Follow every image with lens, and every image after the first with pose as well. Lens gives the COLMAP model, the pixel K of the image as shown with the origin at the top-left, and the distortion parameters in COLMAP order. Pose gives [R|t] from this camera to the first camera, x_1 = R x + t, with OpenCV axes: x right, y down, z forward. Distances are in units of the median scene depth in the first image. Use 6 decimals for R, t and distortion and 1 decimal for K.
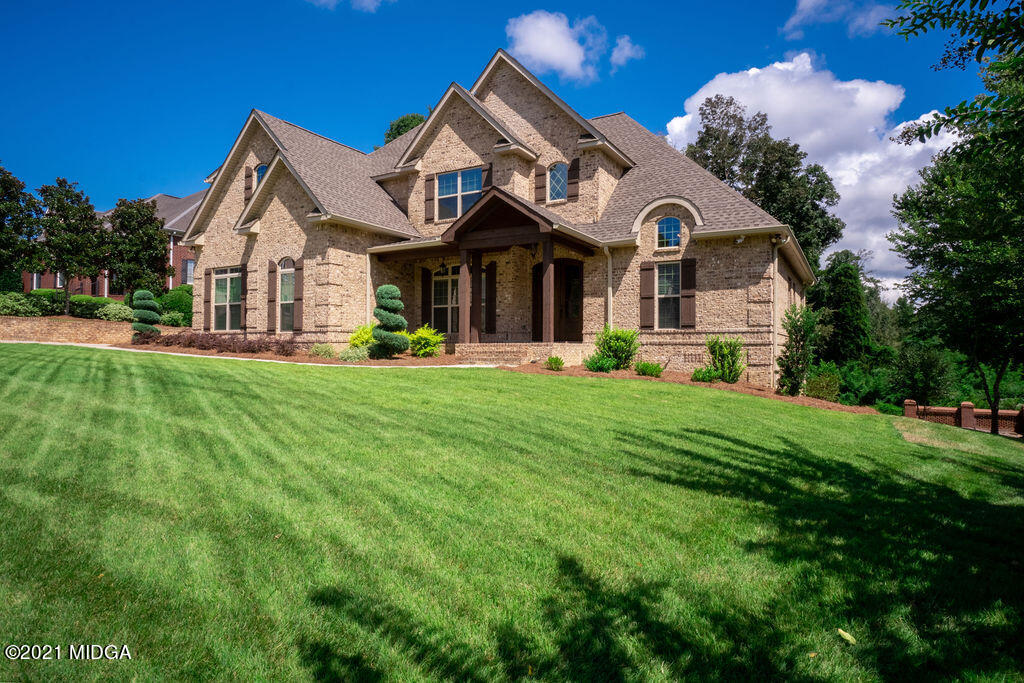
lens RADIAL K [[533.3, 0, 488.8], [0, 533.3, 333.7], [0, 0, 1]] dist [0.006999, 0.000403]
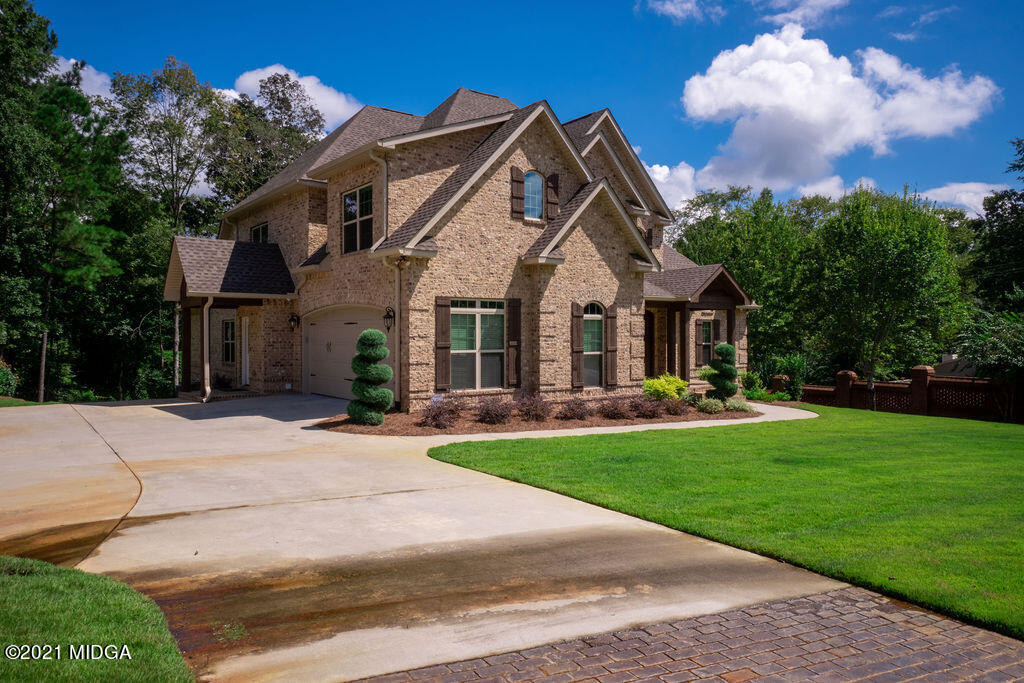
lens RADIAL K [[694.3, 0, 507.3], [0, 694.3, 334.0], [0, 0, 1]] dist [0.038317, 0.004631]
pose [[0.391800, -0.003903, 0.920042, -1.493672], [-0.015092, 0.999829, 0.010668, -0.101930], [-0.919927, -0.018065, 0.391674, 0.697956]]
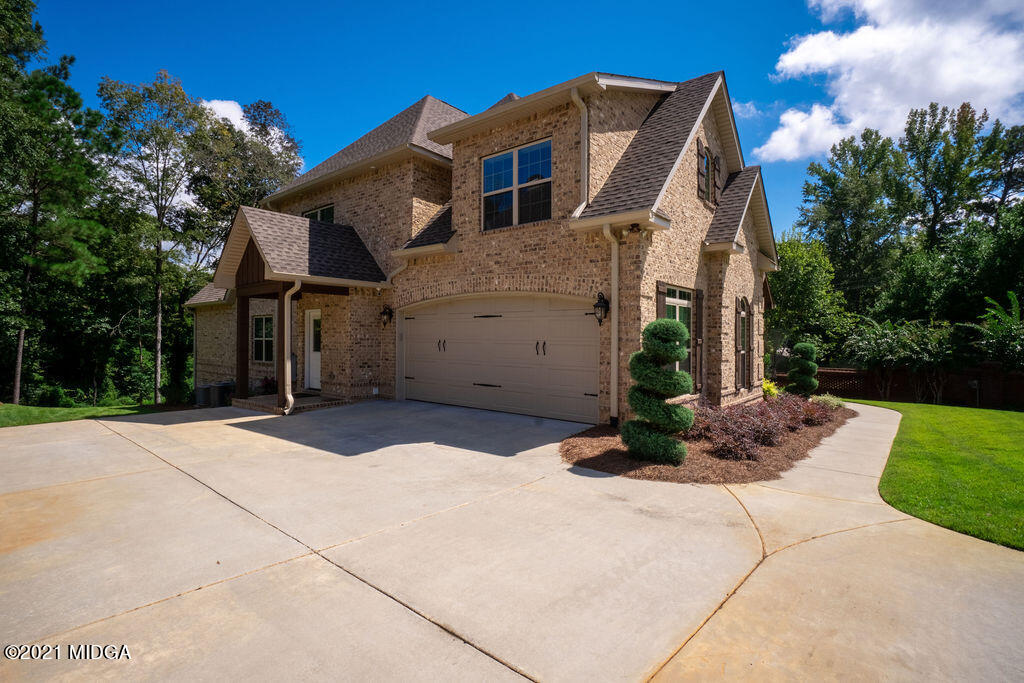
lens RADIAL K [[488.4, 0, 506.4], [0, 488.4, 335.7], [0, 0, 1]] dist [-0.020883, 0.006338]
pose [[0.170629, -0.002081, 0.985333, -1.186697], [-0.023002, 0.999717, 0.006095, -0.081791], [-0.985067, -0.023705, 0.170533, 1.249970]]
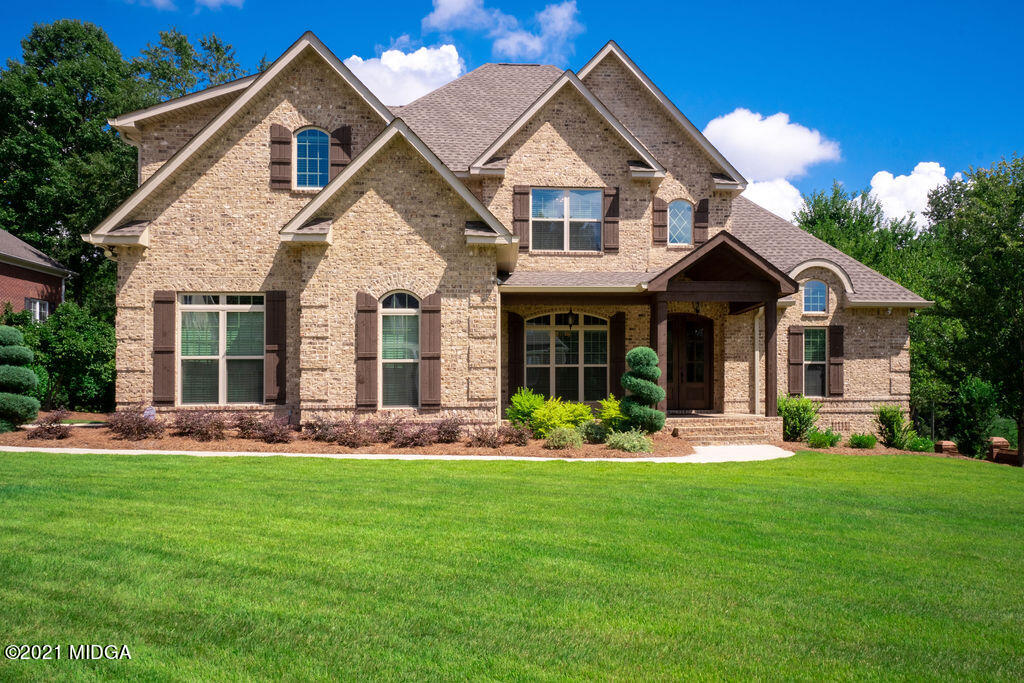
lens RADIAL K [[694.3, 0, 550.5], [0, 694.3, 383.3], [0, 0, 1]] dist [0.038317, 0.004631]
pose [[0.823960, -0.003512, 0.566638, -0.712151], [-0.000465, 0.999976, 0.006873, -0.038874], [-0.566648, -0.005926, 0.823938, 0.216142]]
